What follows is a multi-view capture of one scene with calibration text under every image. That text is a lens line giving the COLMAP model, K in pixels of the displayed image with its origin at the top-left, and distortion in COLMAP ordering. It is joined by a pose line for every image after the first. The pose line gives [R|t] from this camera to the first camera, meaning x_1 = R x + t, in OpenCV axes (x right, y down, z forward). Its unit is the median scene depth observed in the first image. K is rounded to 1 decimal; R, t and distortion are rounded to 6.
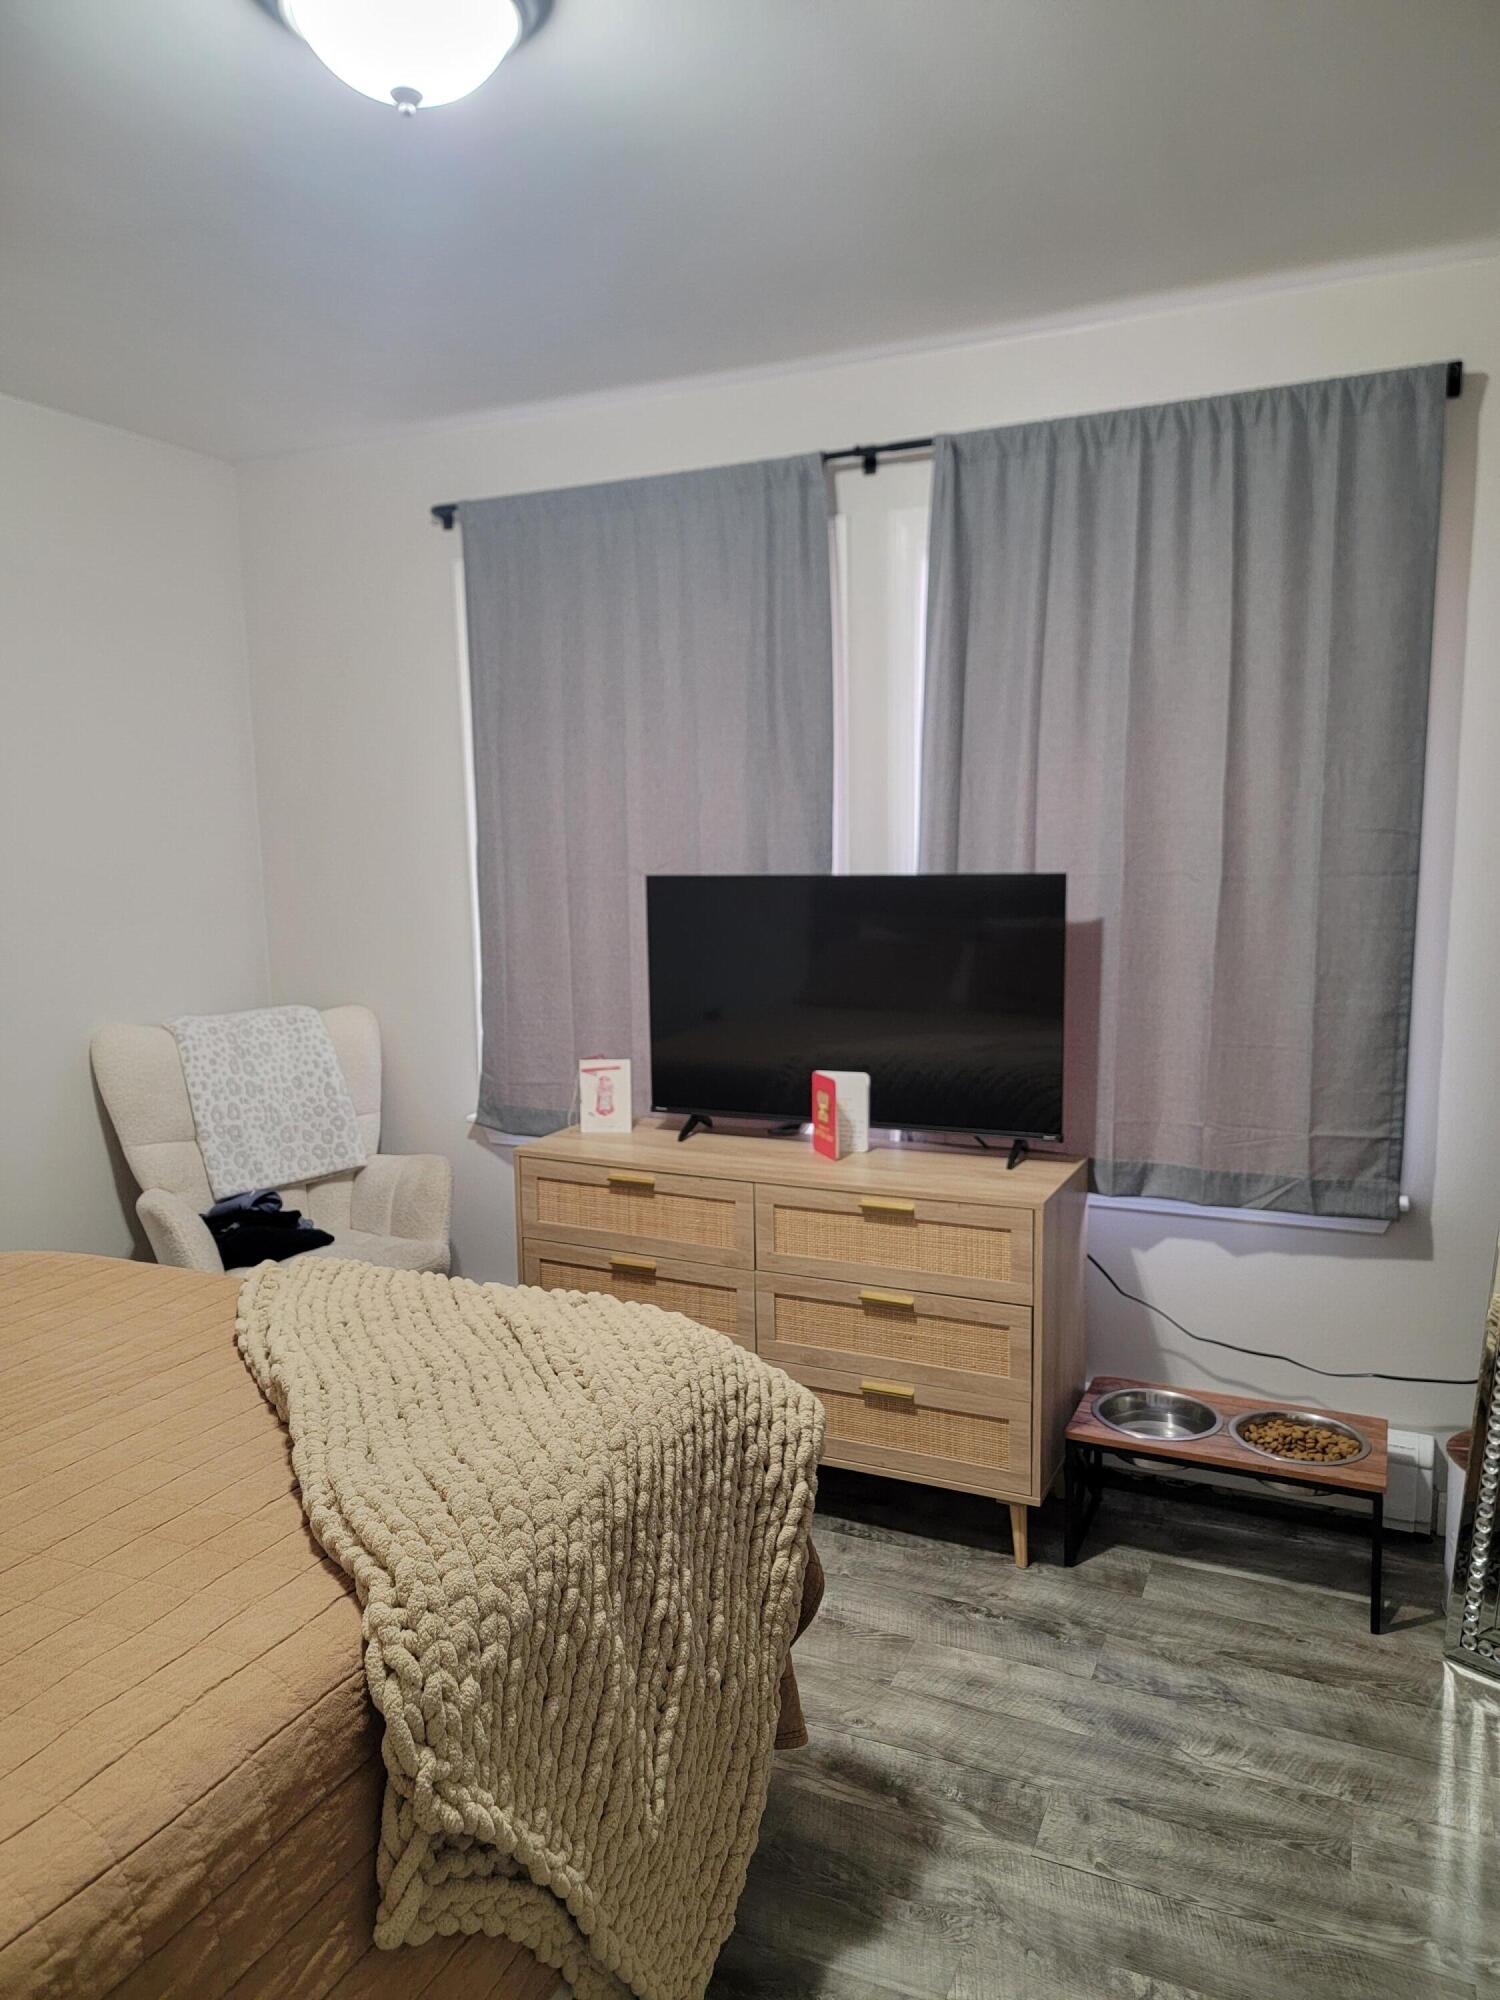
lens RADIAL K [[1388.3, 0, 737.3], [0, 1388.3, 1019.4], [0, 0, 1]] dist [0.074747, -0.055288]
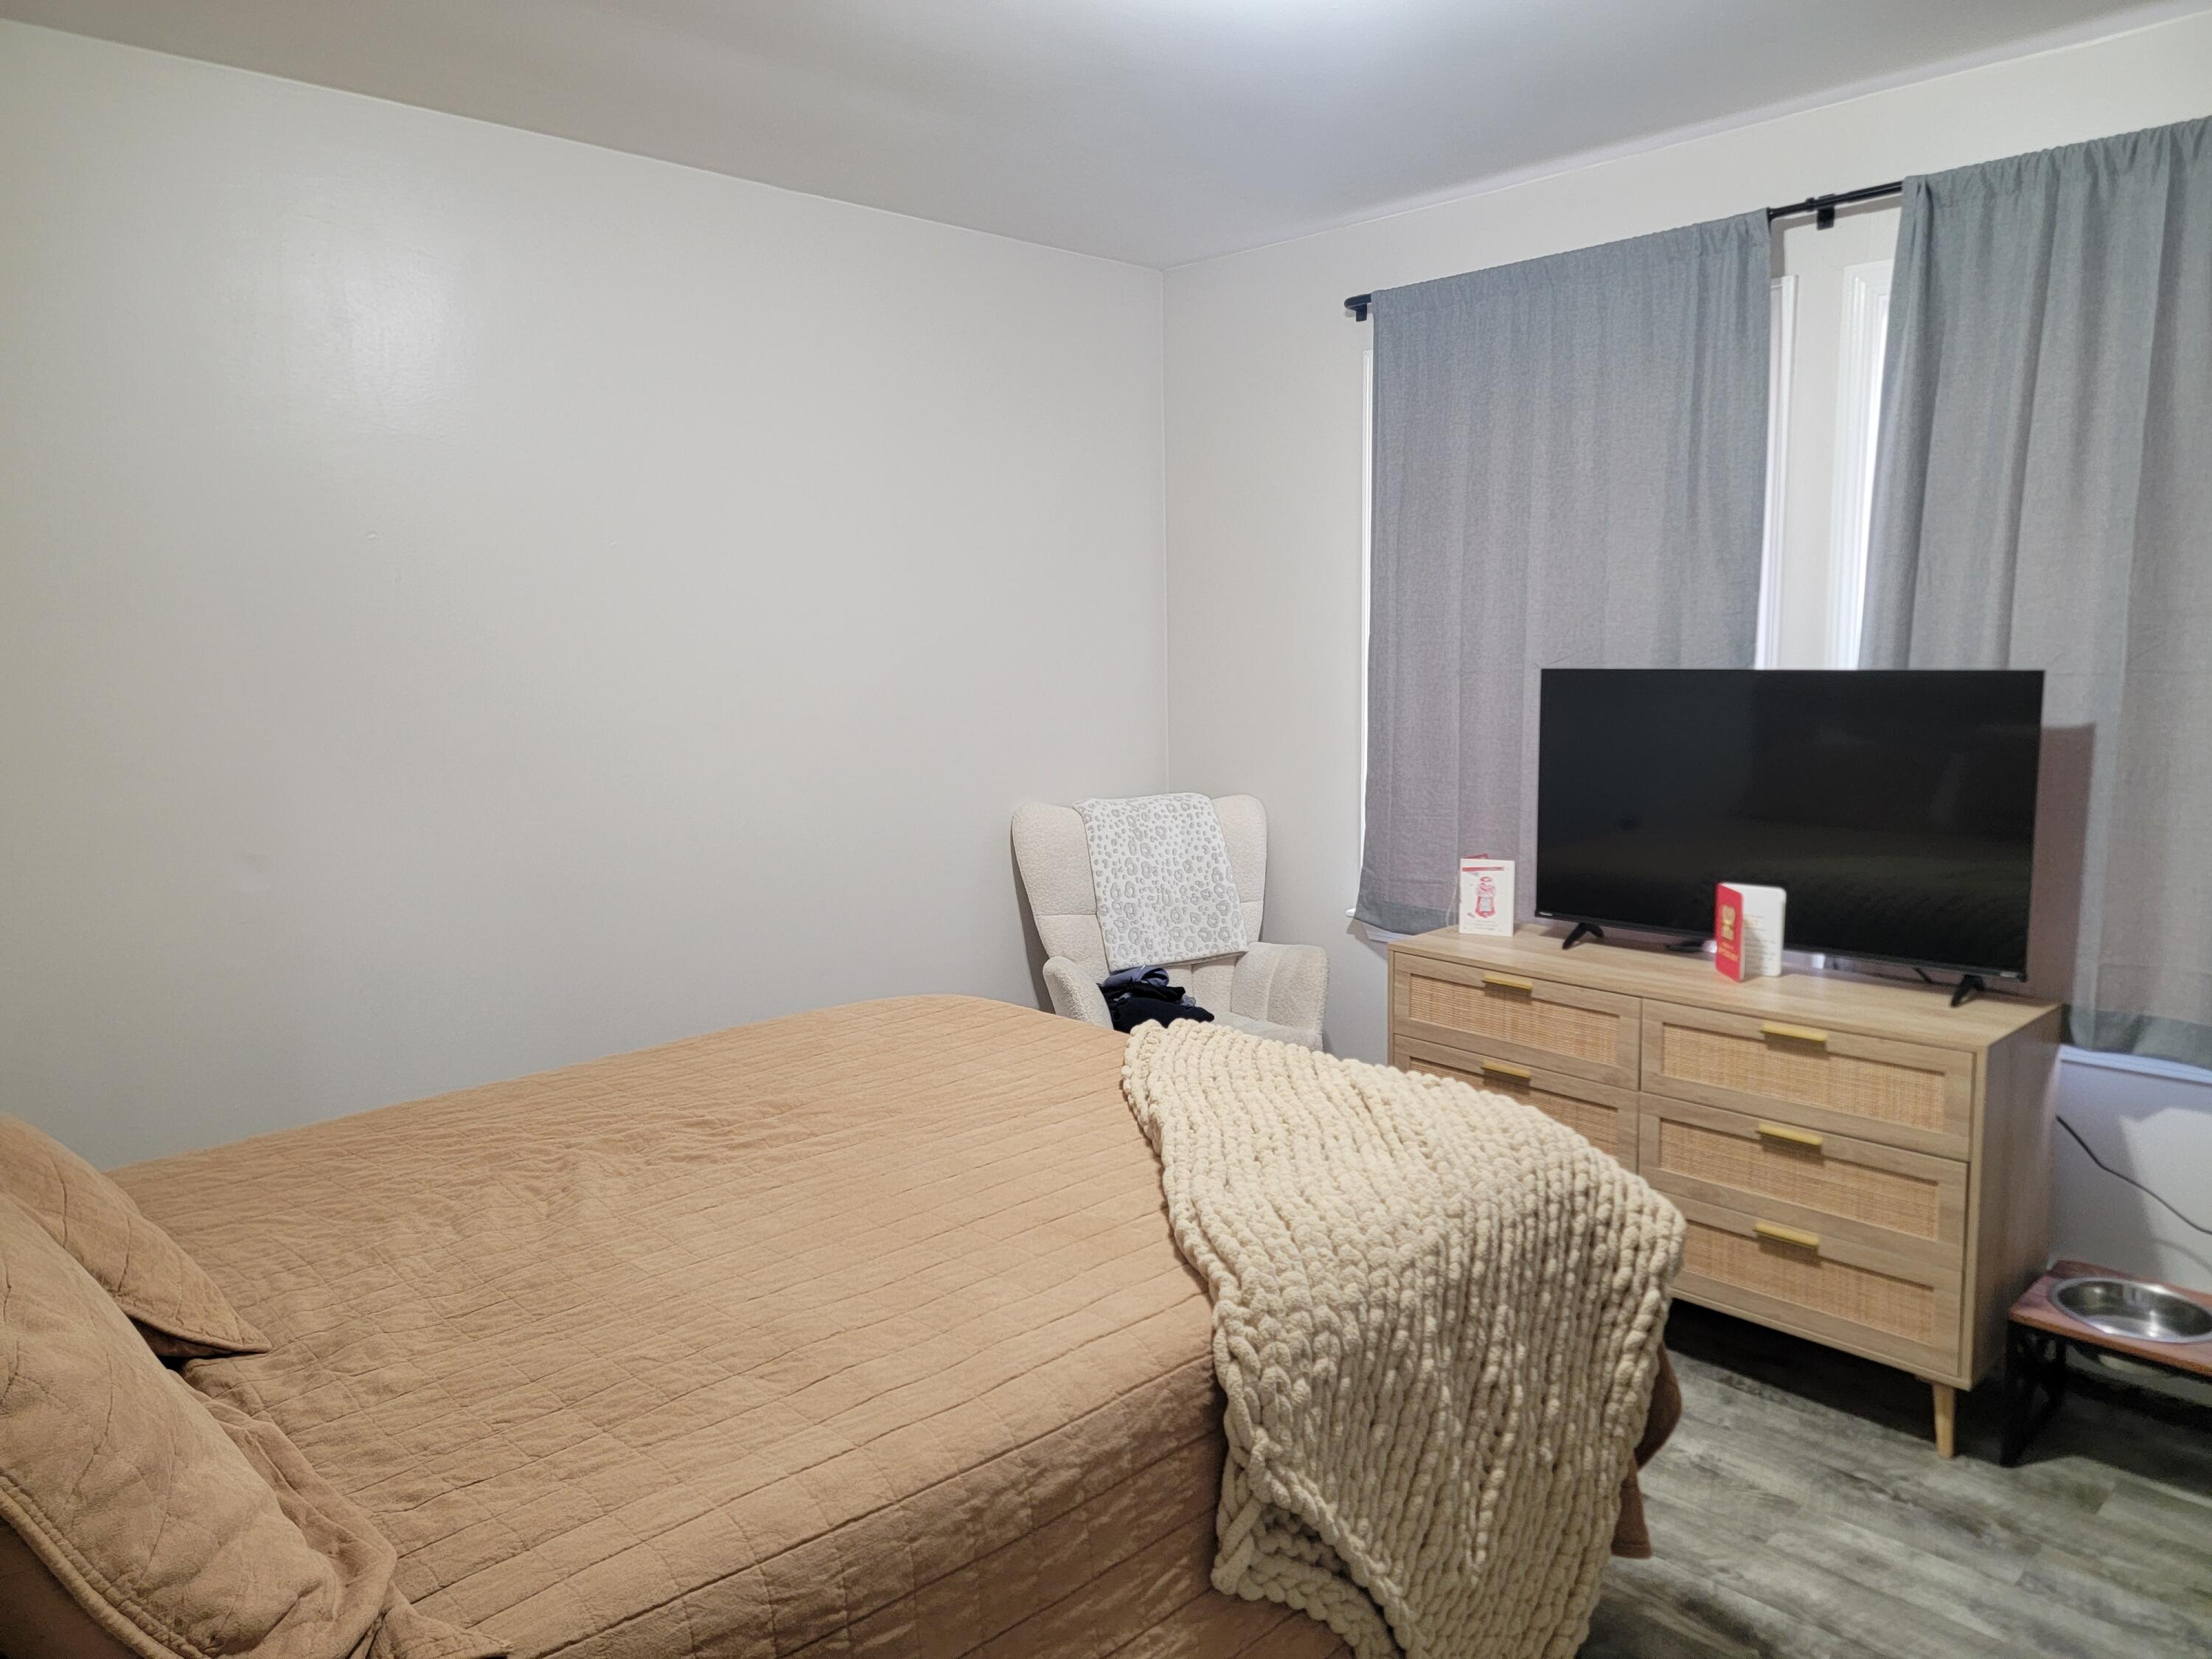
lens RADIAL K [[1535.5, 0, 1103.0], [0, 1535.5, 831.7], [0, 0, 1]] dist [0.074747, -0.055288]
pose [[0.932251, 0.048873, -0.358497, 0.044606], [-0.047804, 0.998786, 0.011853, 0.011480], [0.358641, 0.006087, 0.933456, -0.113999]]
